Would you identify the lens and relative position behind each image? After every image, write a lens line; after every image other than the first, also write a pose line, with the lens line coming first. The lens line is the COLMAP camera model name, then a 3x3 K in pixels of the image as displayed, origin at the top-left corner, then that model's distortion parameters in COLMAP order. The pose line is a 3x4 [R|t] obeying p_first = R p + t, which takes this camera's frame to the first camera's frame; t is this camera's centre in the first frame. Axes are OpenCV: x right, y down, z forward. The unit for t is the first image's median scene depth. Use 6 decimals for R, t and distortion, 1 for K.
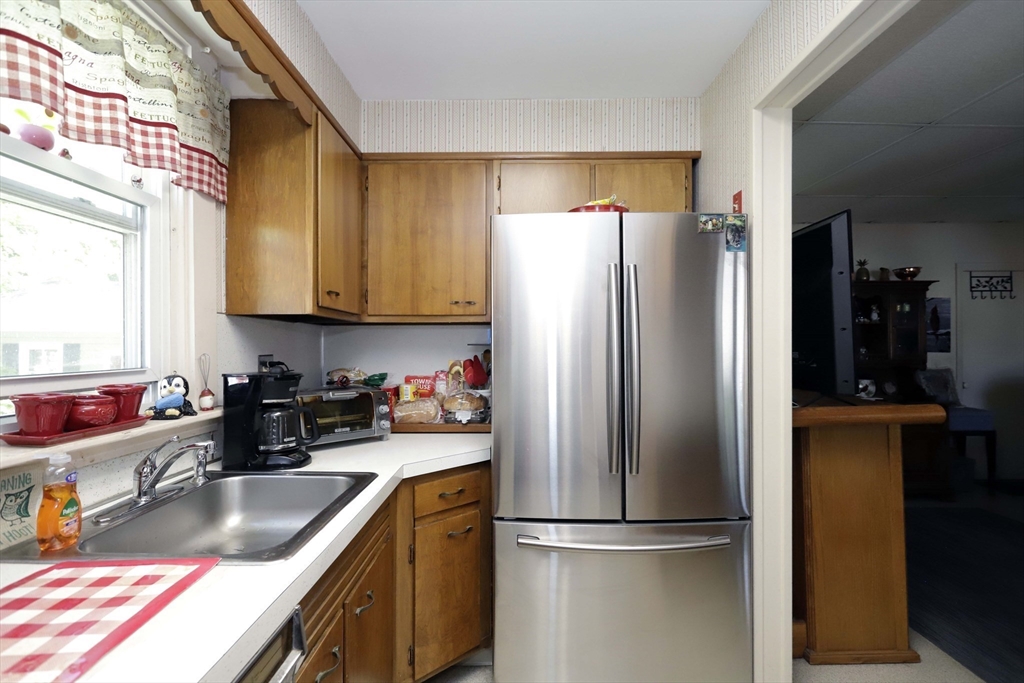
lens RADIAL K [[485.3, 0, 520.6], [0, 485.3, 345.1], [0, 0, 1]] dist [-0.005866, 0.002598]
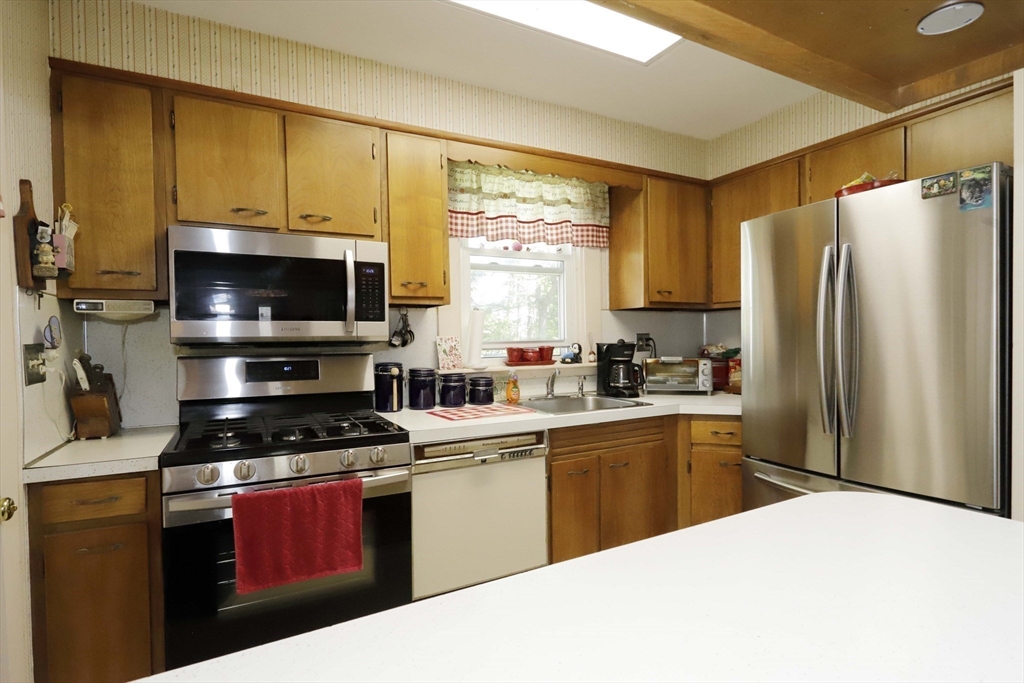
lens RADIAL K [[485.3, 0, 513.3], [0, 485.3, 349.3], [0, 0, 1]] dist [-0.005866, 0.002598]
pose [[0.487238, 0.016898, -0.873106, 0.859873], [0.020303, 0.999323, 0.030671, 0.019898], [0.873033, -0.032671, 0.486565, -0.190702]]
